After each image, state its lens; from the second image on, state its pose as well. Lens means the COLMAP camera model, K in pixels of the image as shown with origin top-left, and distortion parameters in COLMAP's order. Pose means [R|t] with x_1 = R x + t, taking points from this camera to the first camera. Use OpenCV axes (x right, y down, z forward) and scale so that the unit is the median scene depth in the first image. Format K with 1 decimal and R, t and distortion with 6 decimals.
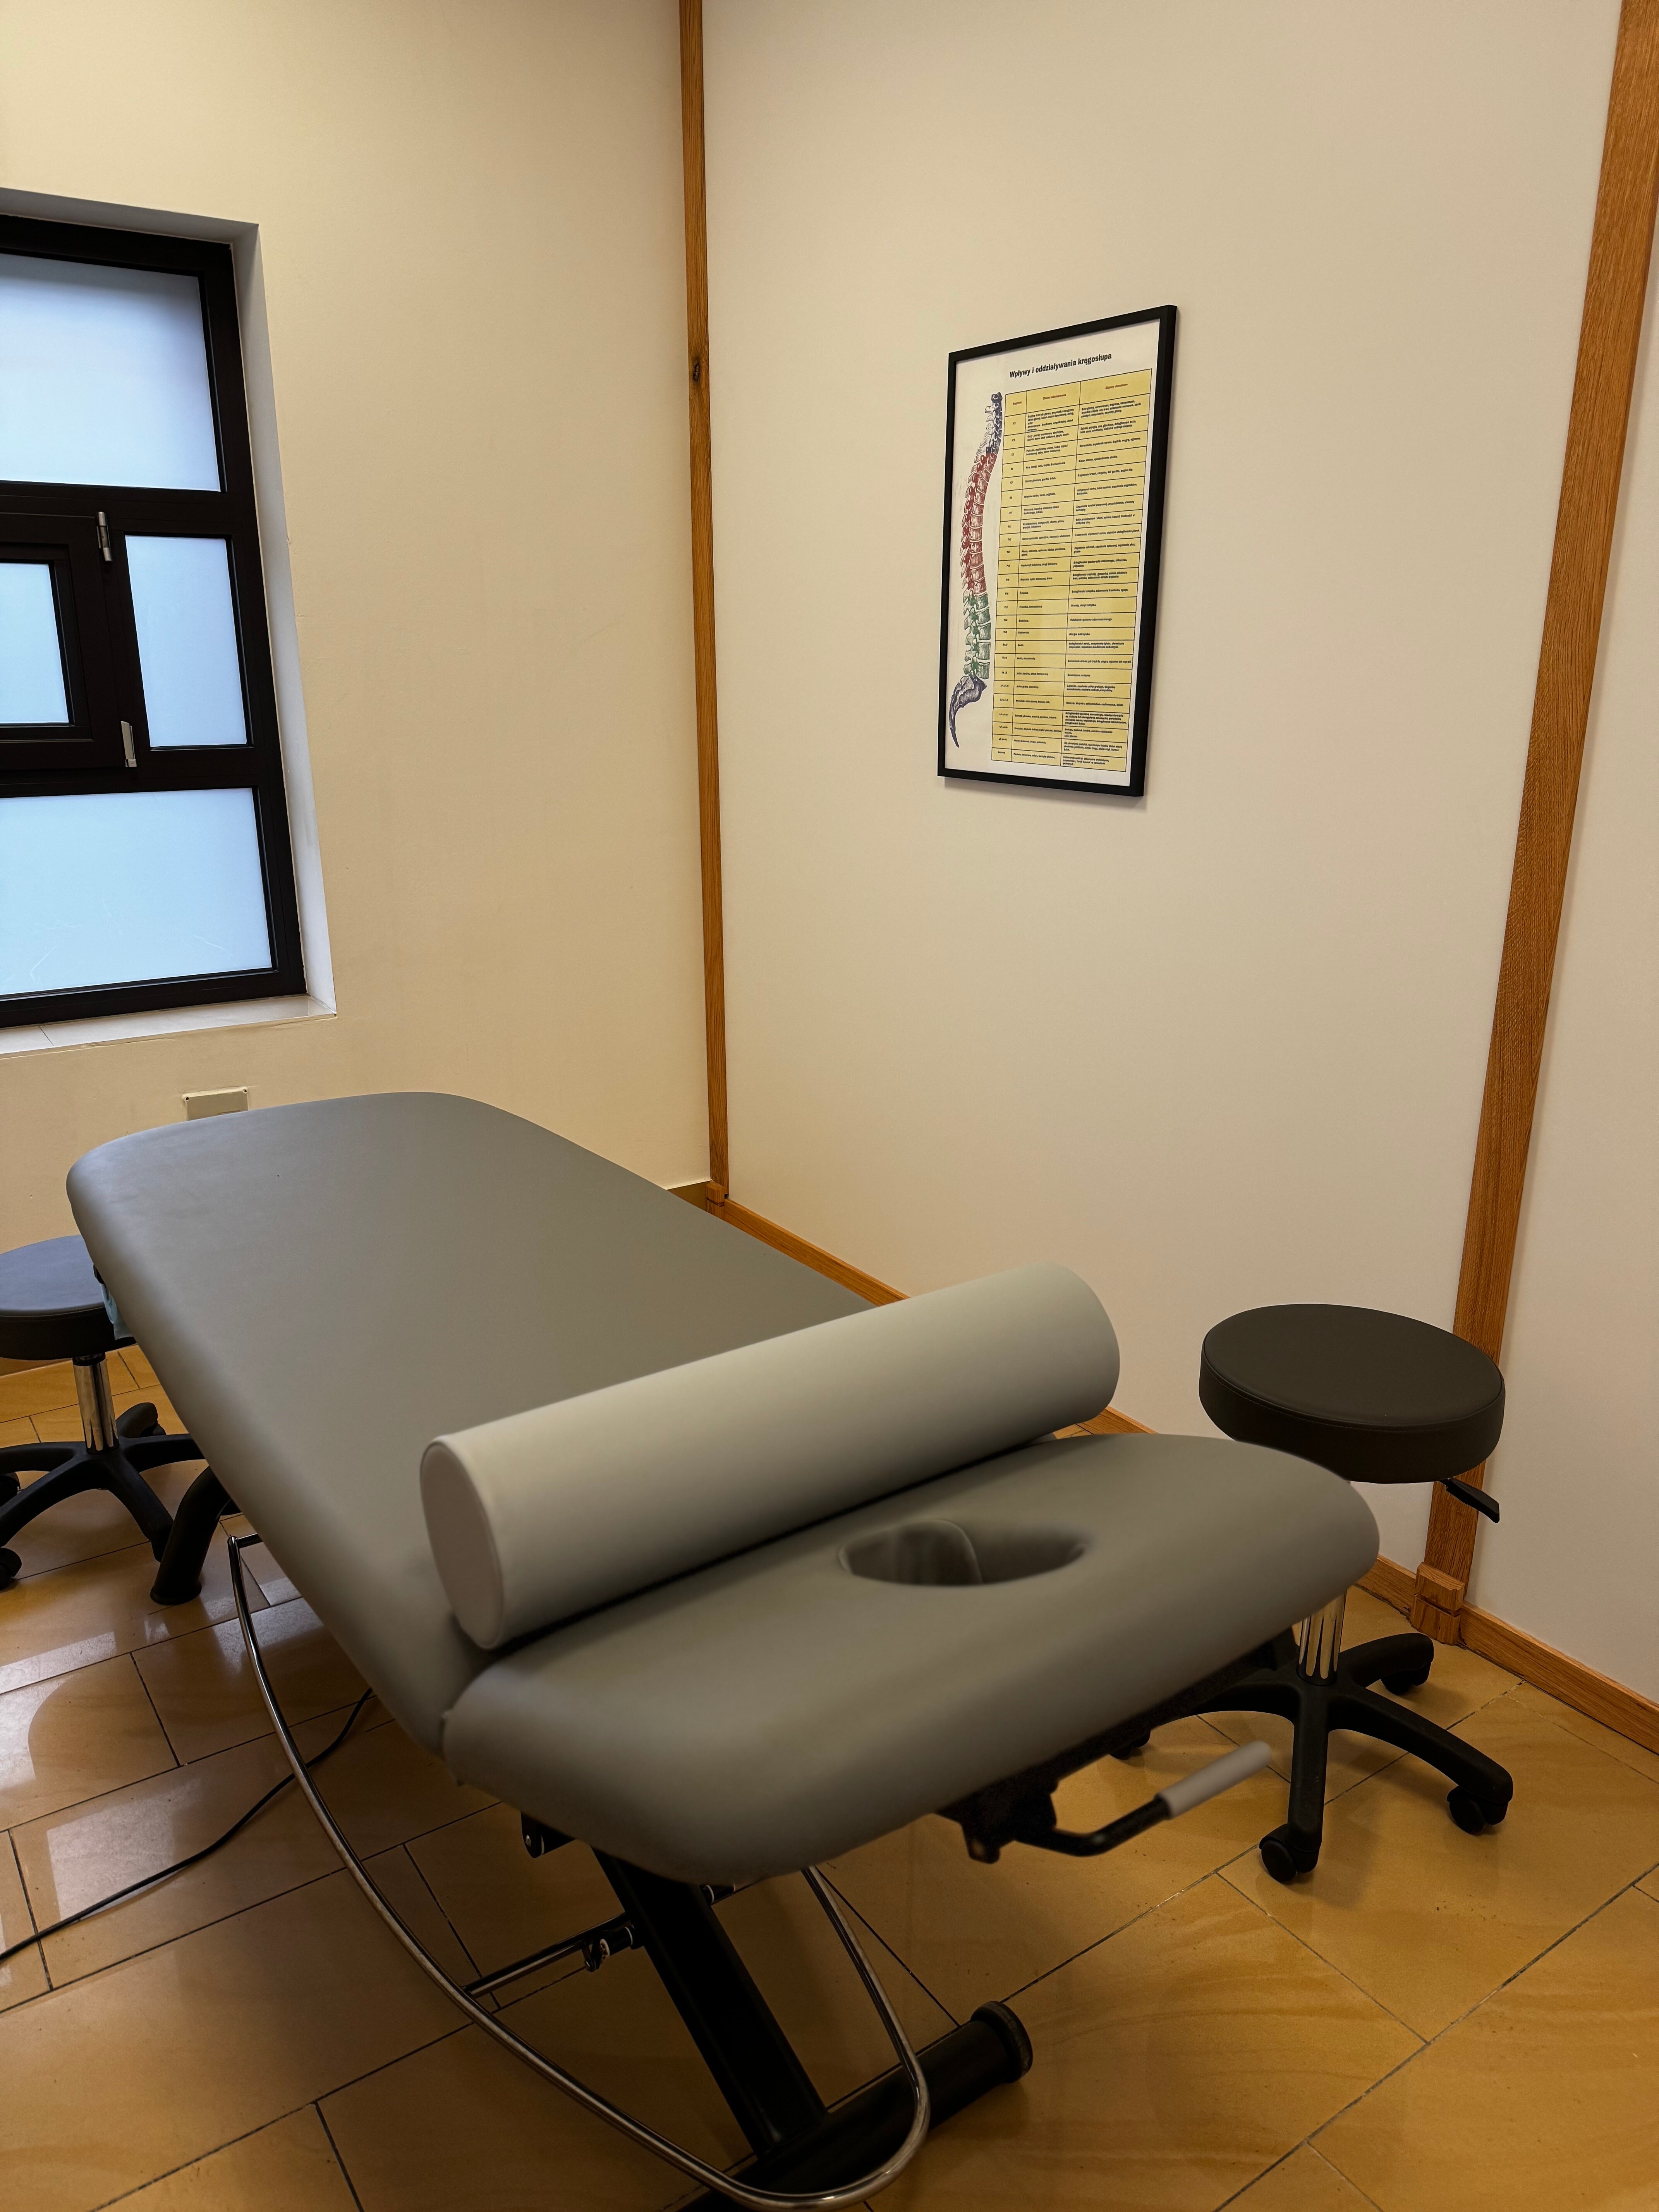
lens RADIAL K [[1561.3, 0, 837.1], [0, 1561.3, 1165.1], [0, 0, 1]] dist [0.010569, -0.025620]
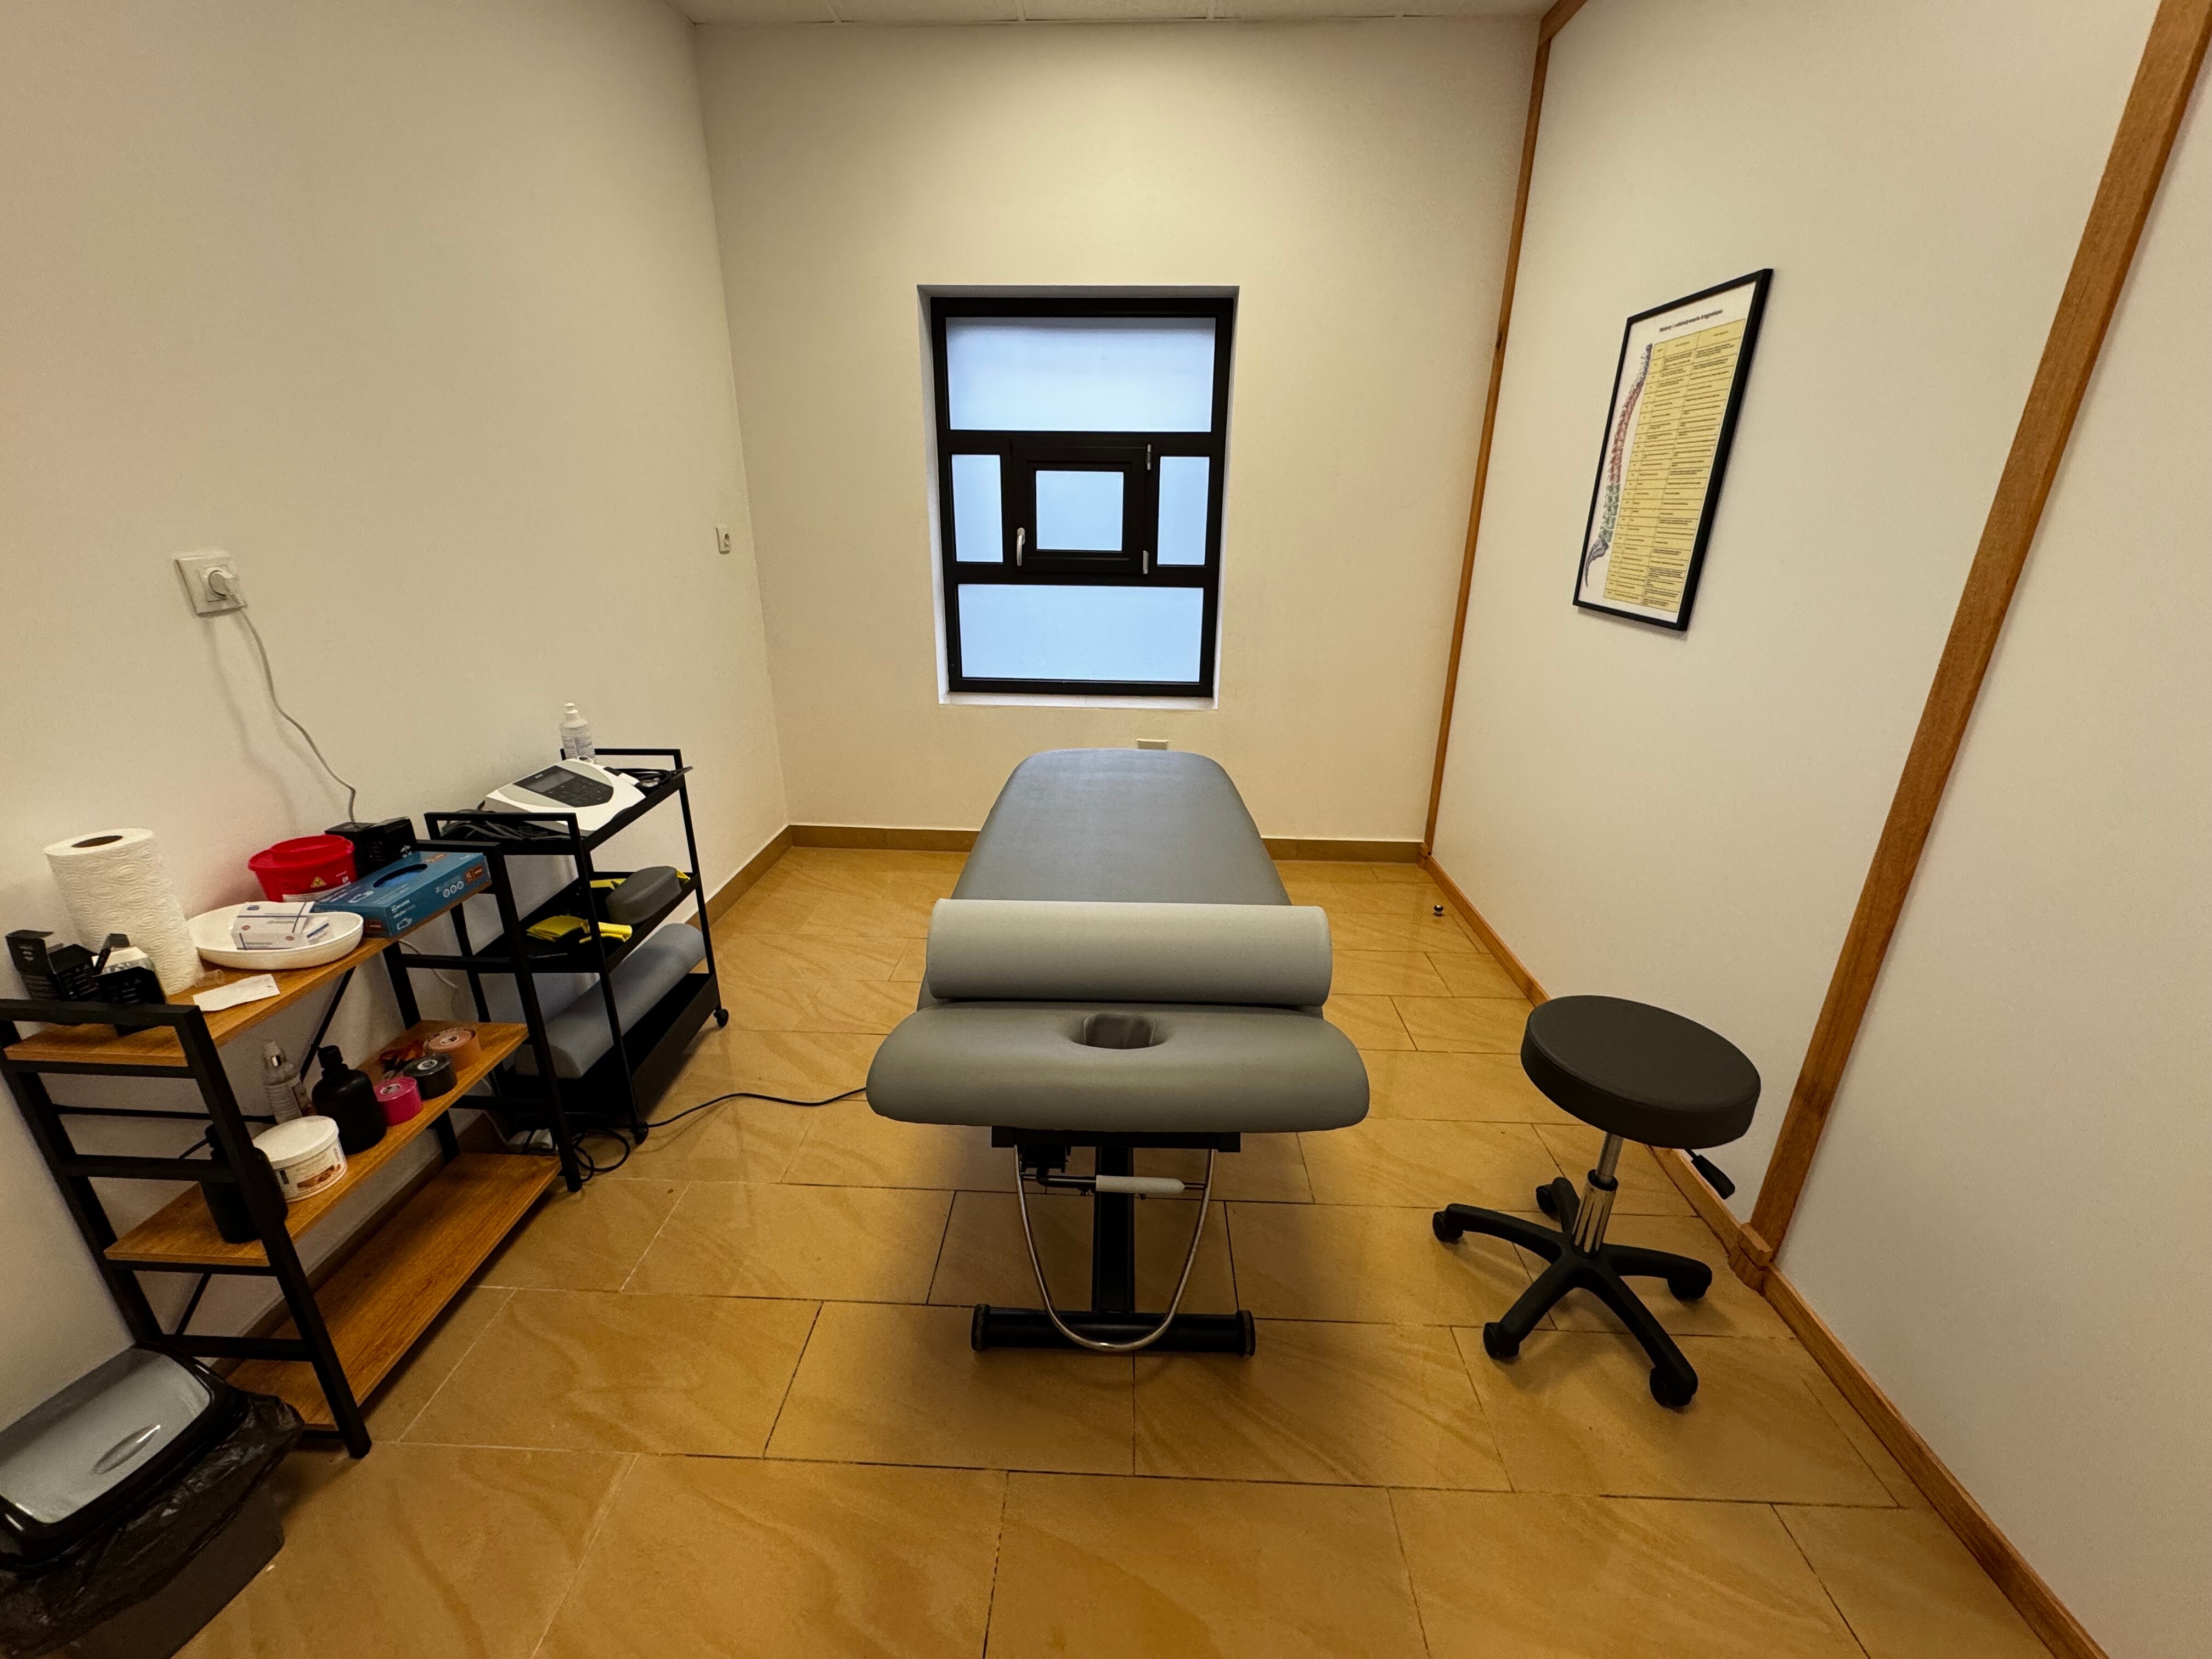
lens RADIAL K [[897.7, 0, 1096.5], [0, 897.7, 839.9], [0, 0, 1]] dist [-0.001830, 0.001638]
pose [[0.795493, 0.215380, -0.566394, 0.267414], [-0.192440, 0.976108, 0.100900, -0.031467], [0.574594, 0.028732, 0.817934, 0.039974]]
